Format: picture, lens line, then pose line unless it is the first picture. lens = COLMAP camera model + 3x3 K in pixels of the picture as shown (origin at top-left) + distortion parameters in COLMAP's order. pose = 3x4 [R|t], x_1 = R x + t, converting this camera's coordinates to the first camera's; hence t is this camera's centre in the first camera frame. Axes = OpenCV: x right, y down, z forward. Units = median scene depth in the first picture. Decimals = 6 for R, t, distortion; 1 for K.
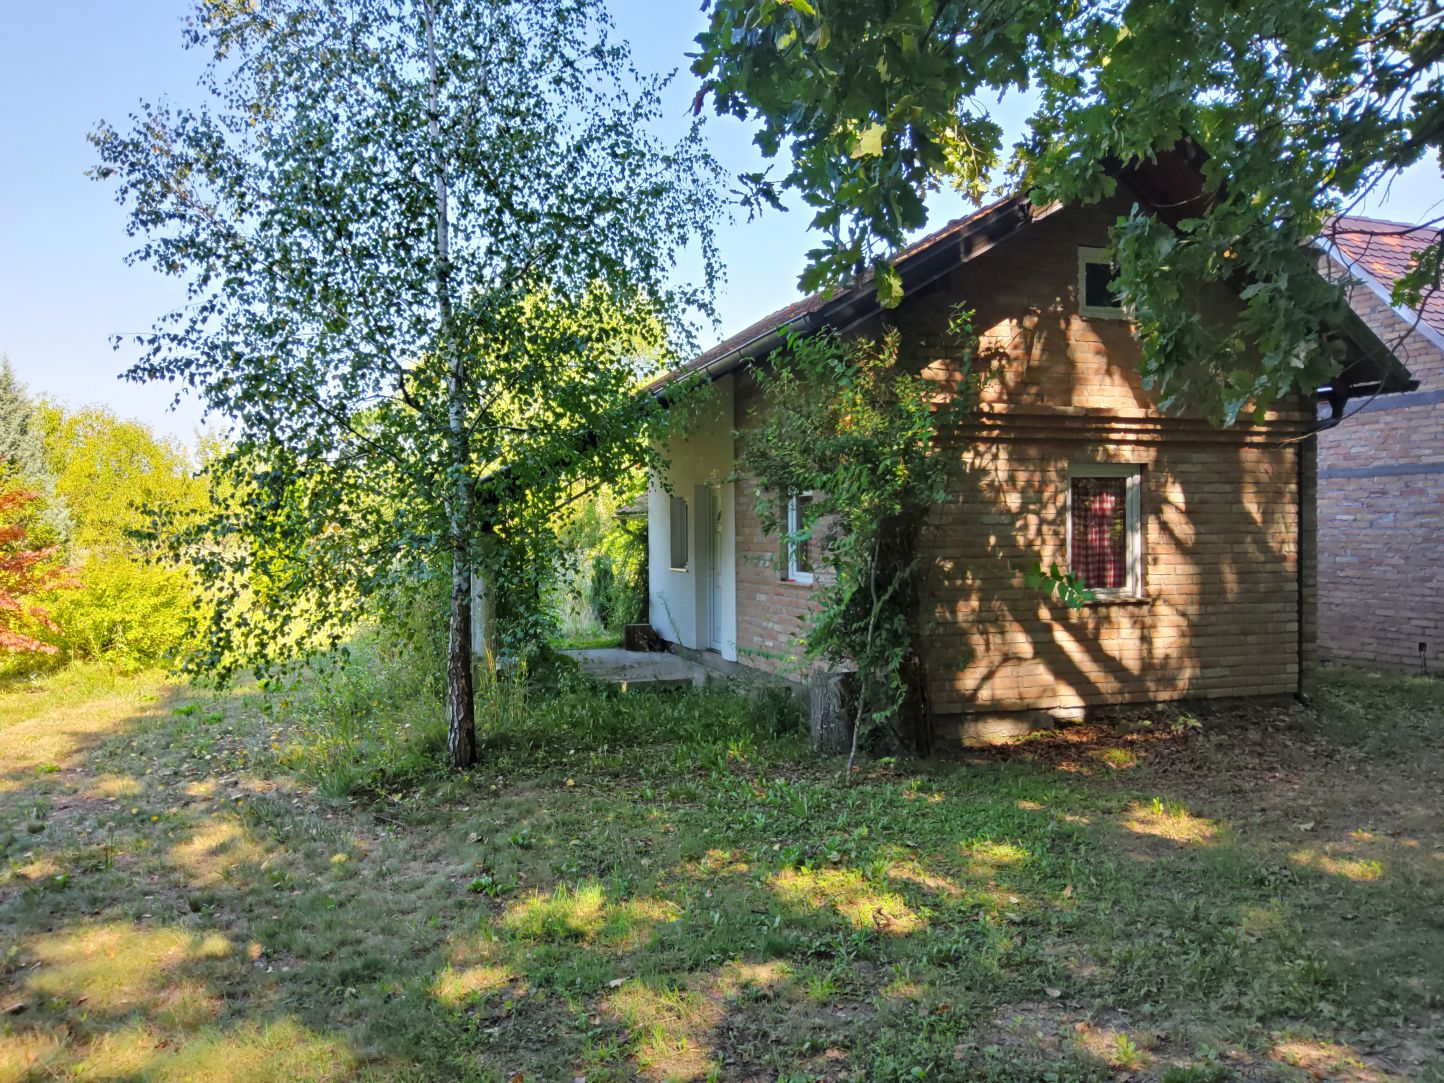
lens RADIAL K [[1104.1, 0, 719.8], [0, 1104.1, 545.6], [0, 0, 1]] dist [0.057795, -0.104538]
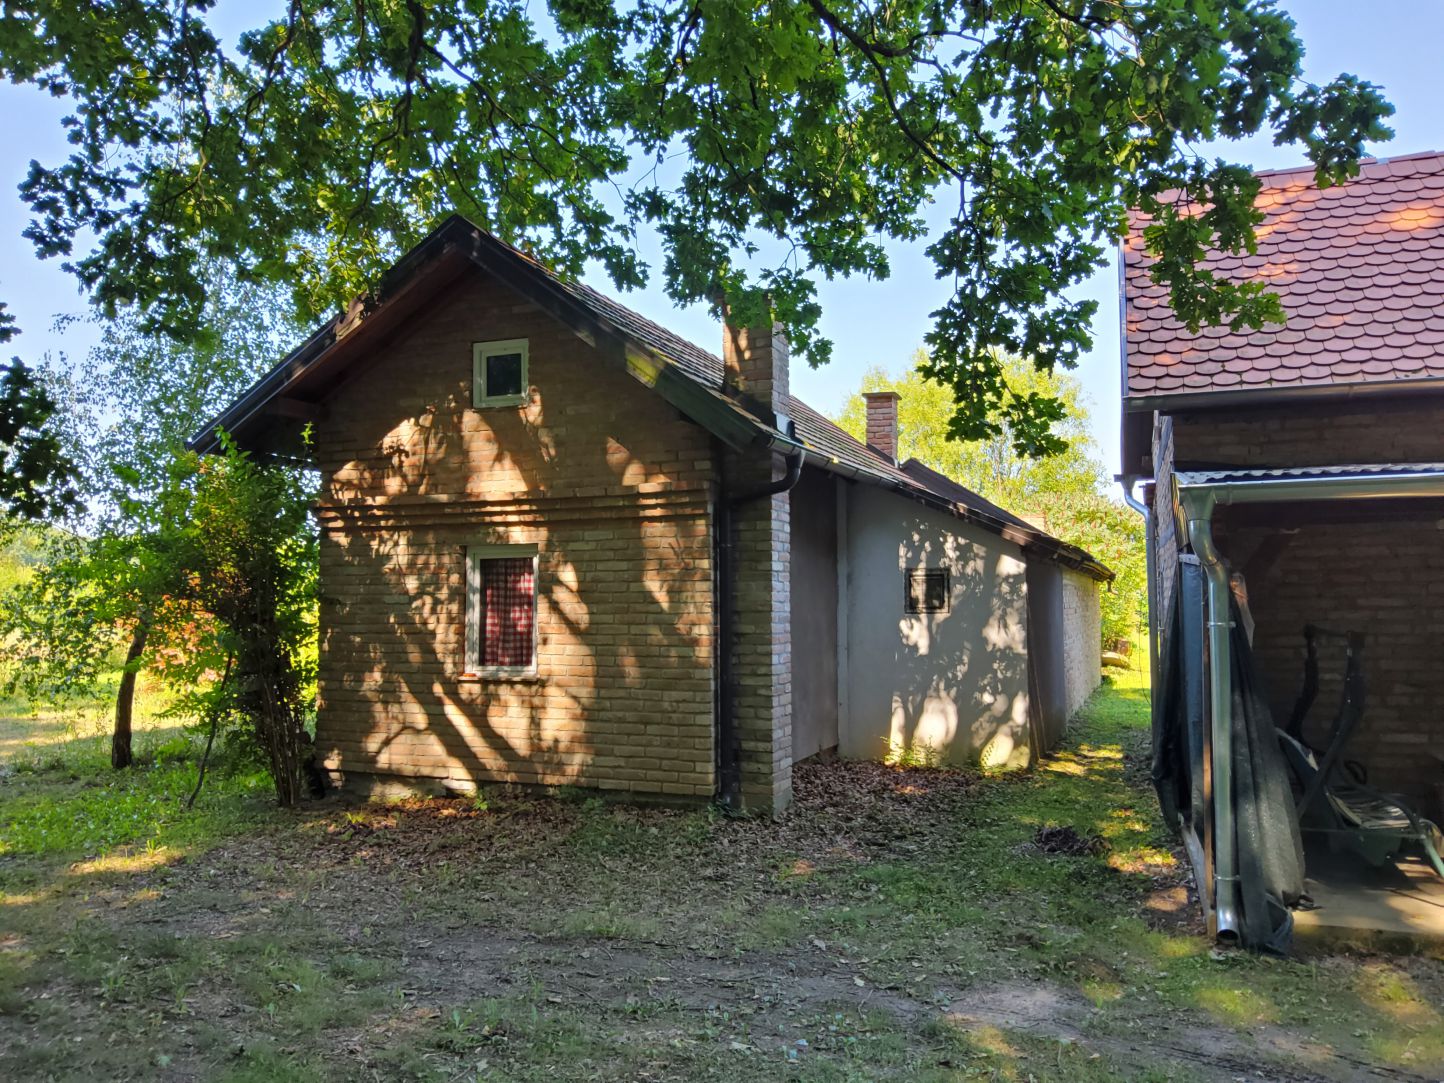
lens RADIAL K [[1104.1, 0, 719.8], [0, 1104.1, 545.6], [0, 0, 1]] dist [0.057795, -0.104538]
pose [[0.785427, -0.031705, -0.618141, 1.167851], [-0.011021, 0.997813, -0.065182, -0.009211], [0.618856, 0.058008, 0.783360, 0.326035]]
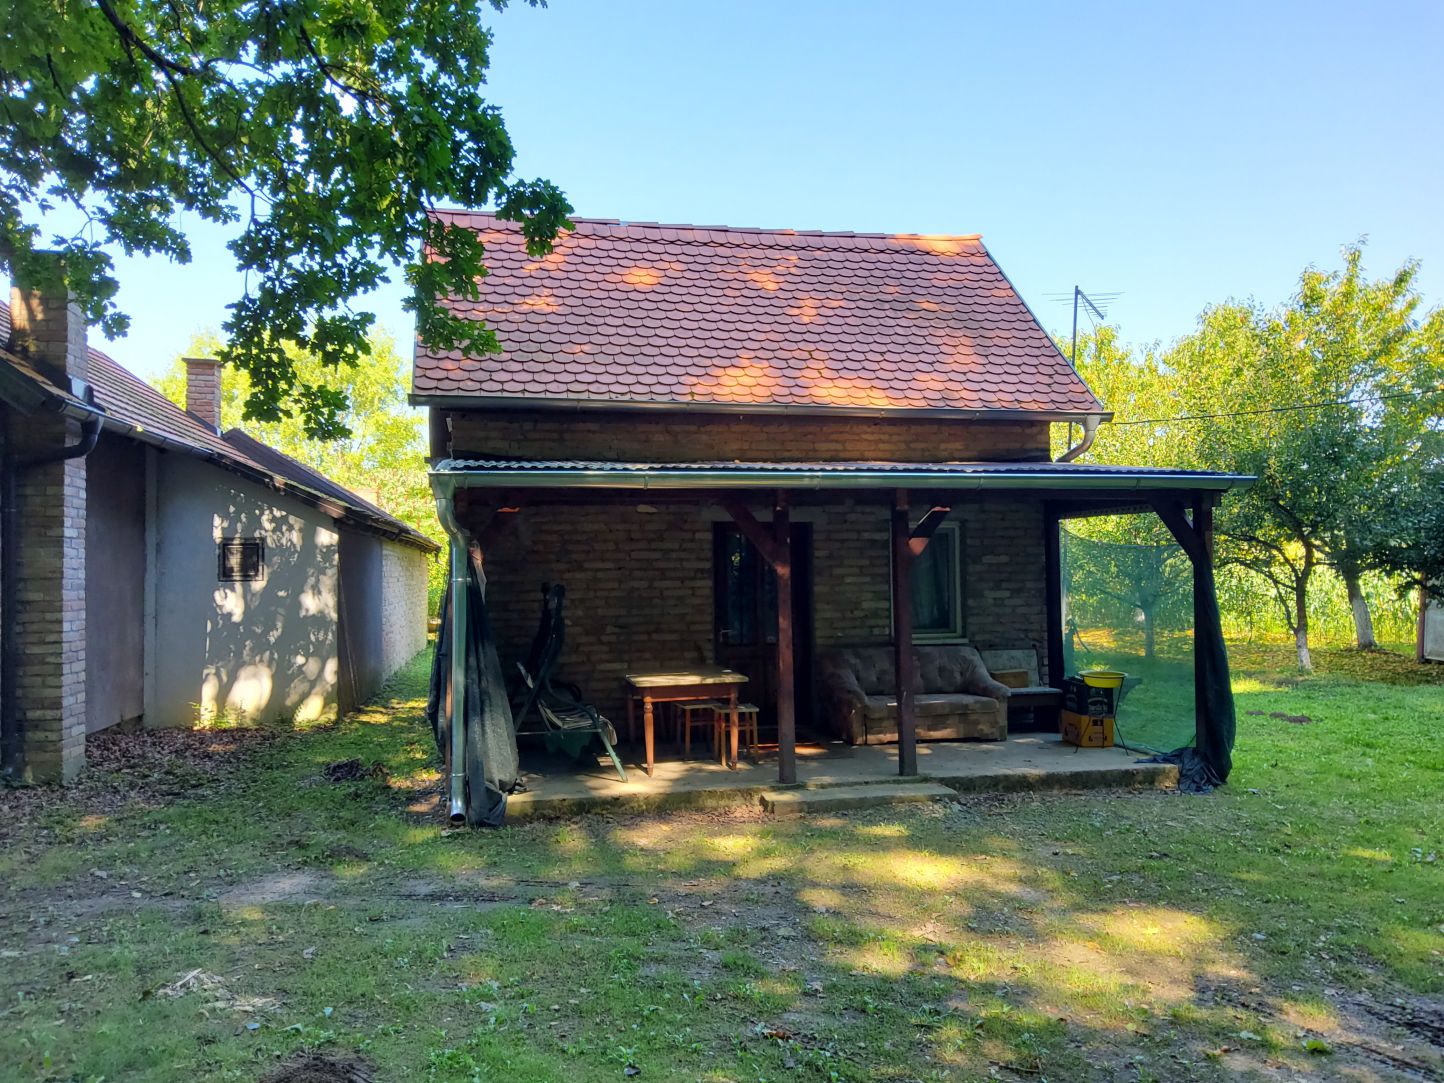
lens RADIAL K [[1104.1, 0, 719.8], [0, 1104.1, 545.6], [0, 0, 1]] dist [0.057795, -0.104538]
pose [[0.994859, -0.008941, -0.100874, 1.267154], [0.004315, 0.998933, -0.045986, 0.003464], [0.101178, 0.045314, 0.993836, 0.214076]]
